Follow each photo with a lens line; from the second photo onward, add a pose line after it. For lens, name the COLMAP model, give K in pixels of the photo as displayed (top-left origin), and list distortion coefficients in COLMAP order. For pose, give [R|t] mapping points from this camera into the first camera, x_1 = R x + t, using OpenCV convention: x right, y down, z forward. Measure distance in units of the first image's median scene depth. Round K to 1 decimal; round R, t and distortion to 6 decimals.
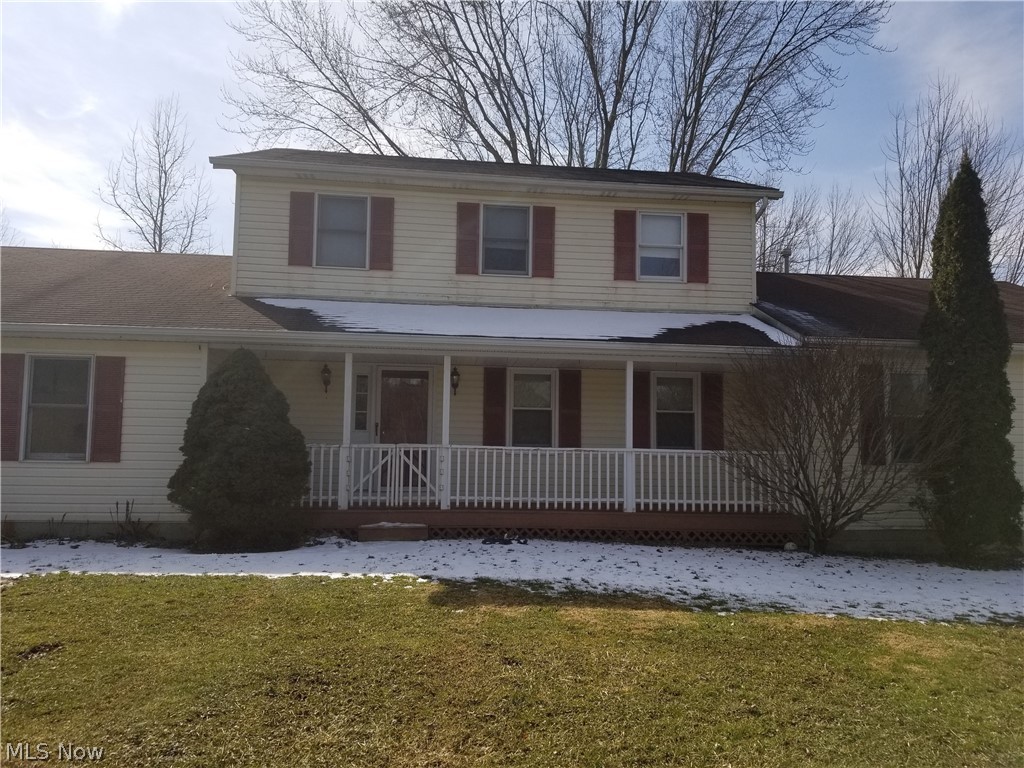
lens RADIAL K [[797.5, 0, 512.0], [0, 797.5, 384.0], [0, 0, 1]] dist [0.110331, -0.196967]
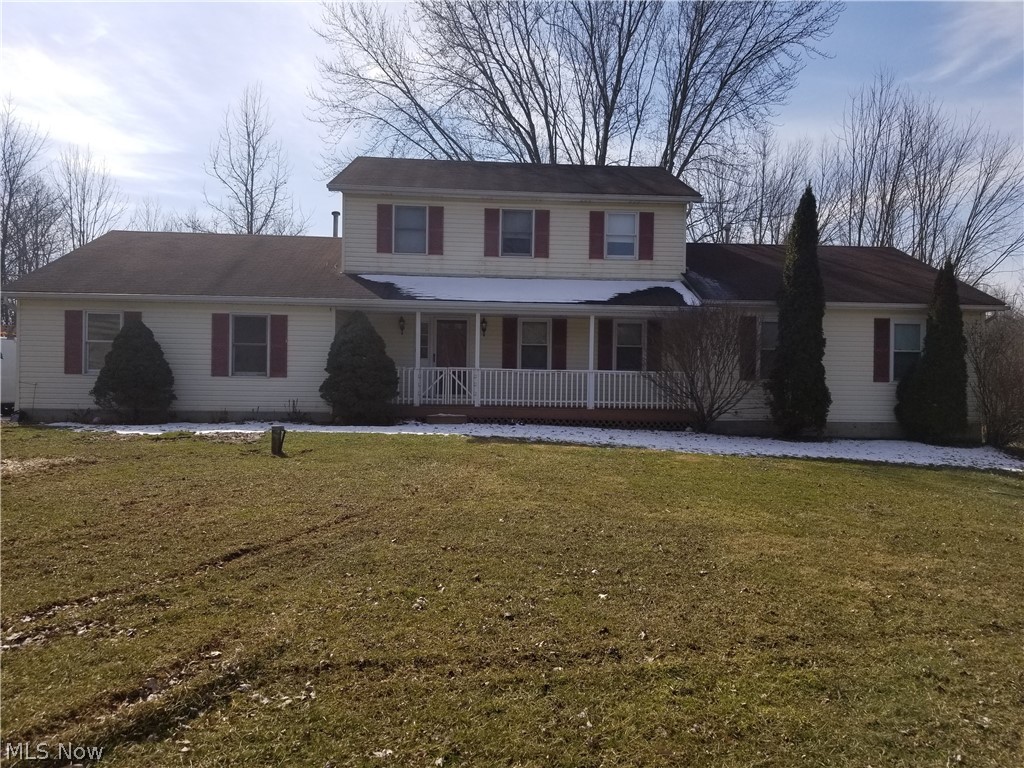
lens RADIAL K [[797.5, 0, 512.0], [0, 797.5, 384.0], [0, 0, 1]] dist [0.110331, -0.196967]
pose [[0.998689, 0.001520, -0.051166, 0.063318], [0.003298, 0.995572, 0.093949, -0.039316], [0.051082, -0.093994, 0.994261, -0.555174]]
